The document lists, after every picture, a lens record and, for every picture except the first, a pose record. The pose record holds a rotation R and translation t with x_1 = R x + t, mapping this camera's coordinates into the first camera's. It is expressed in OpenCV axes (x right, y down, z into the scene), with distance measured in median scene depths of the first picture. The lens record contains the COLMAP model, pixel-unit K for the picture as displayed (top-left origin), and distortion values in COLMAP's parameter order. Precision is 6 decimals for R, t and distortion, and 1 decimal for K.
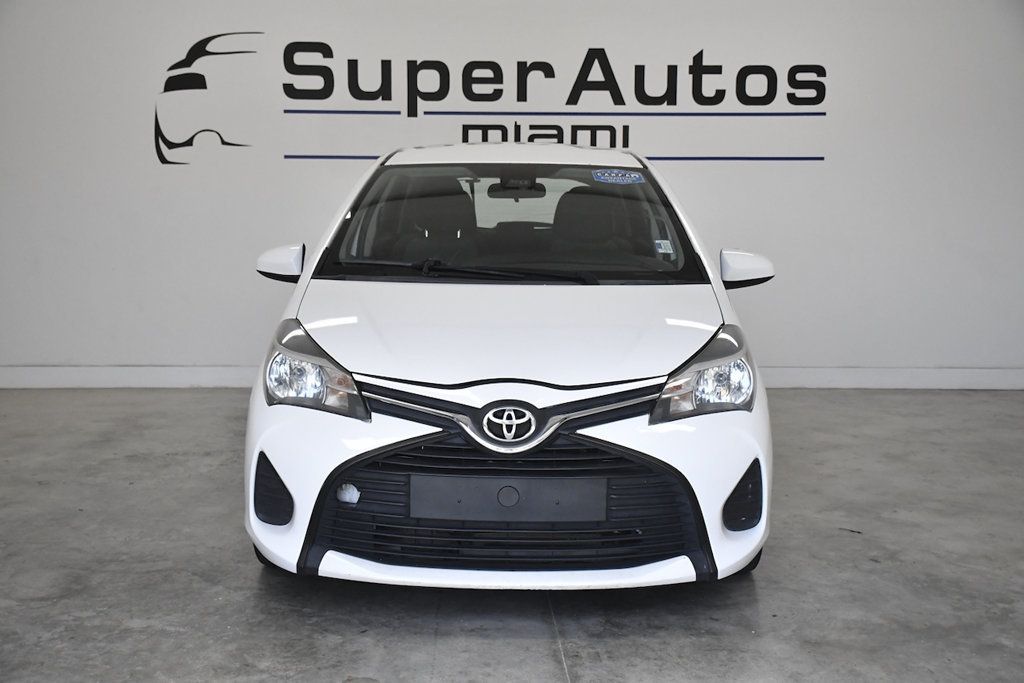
lens RADIAL K [[1262.2, 0, 512.0], [0, 1262.2, 341.5], [0, 0, 1]] dist [0.024025, 0.379547]
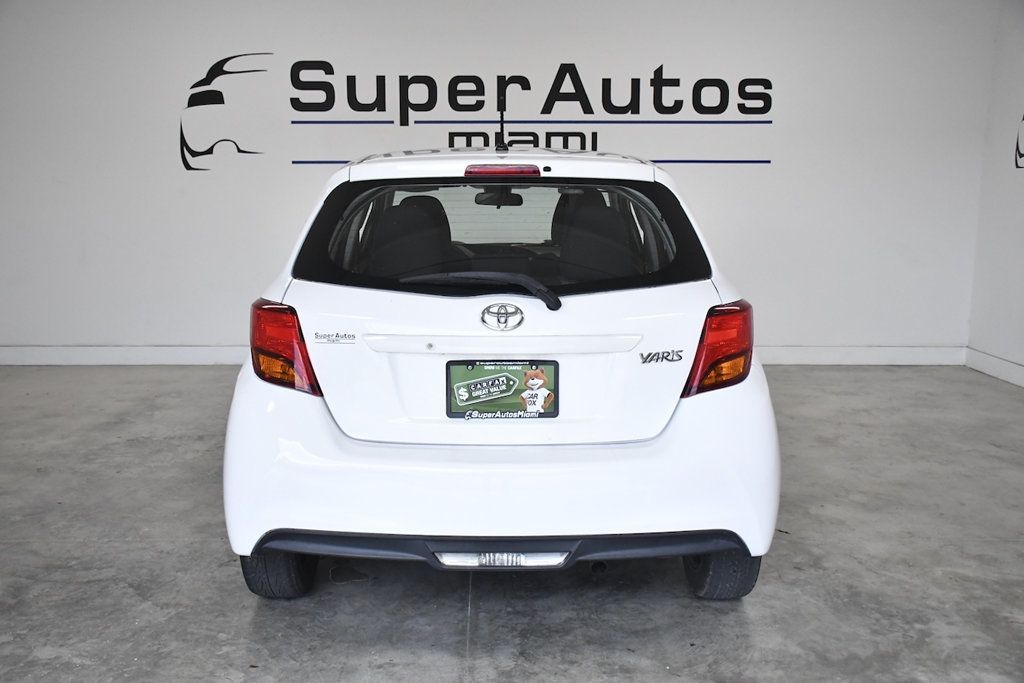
lens RADIAL K [[991.9, 0, 512.0], [0, 991.9, 341.5], [0, 0, 1]] dist [-0.083722, 0.217974]
pose [[0.999629, -0.000063, -0.027240, 0.041267], [0.001328, 0.998922, 0.046408, -0.026220], [0.027207, -0.046427, 0.998551, 0.113933]]
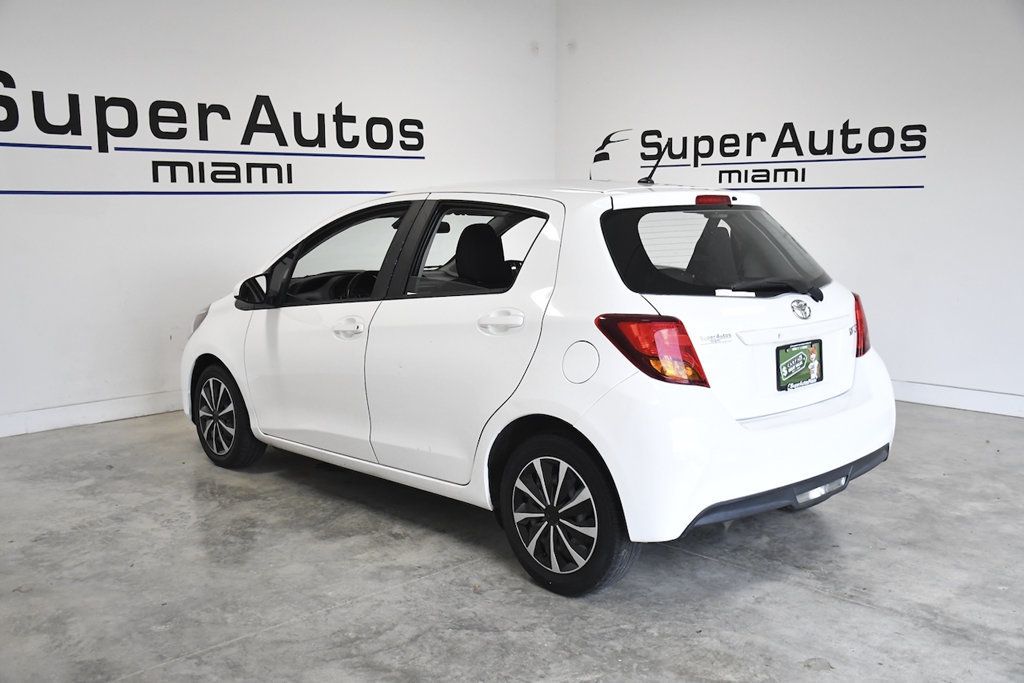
lens RADIAL K [[991.9, 0, 512.0], [0, 991.9, 341.5], [0, 0, 1]] dist [-0.083722, 0.217974]
pose [[0.754922, -0.099361, 0.648244, -0.356401], [0.088334, 0.994854, 0.049618, -0.038126], [-0.649839, 0.019804, 0.759814, 0.196643]]
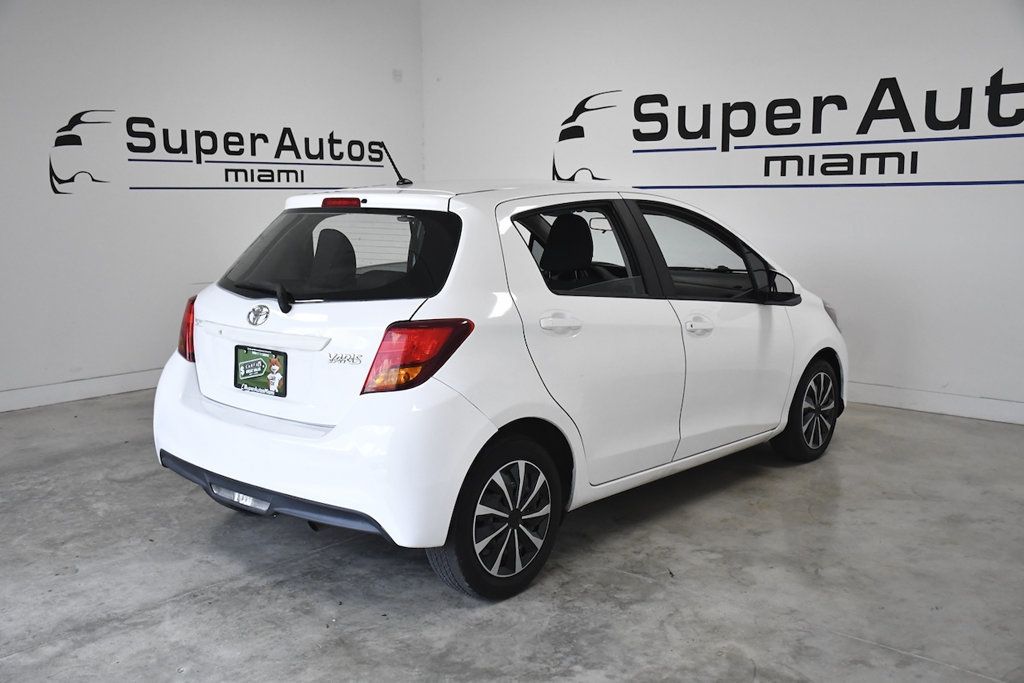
lens RADIAL K [[991.9, 0, 512.0], [0, 991.9, 341.5], [0, 0, 1]] dist [-0.083722, 0.217974]
pose [[0.729983, 0.089098, -0.677633, 0.408462], [-0.071137, 0.995986, 0.054324, -0.039138], [0.679753, 0.008549, 0.733391, 0.203392]]
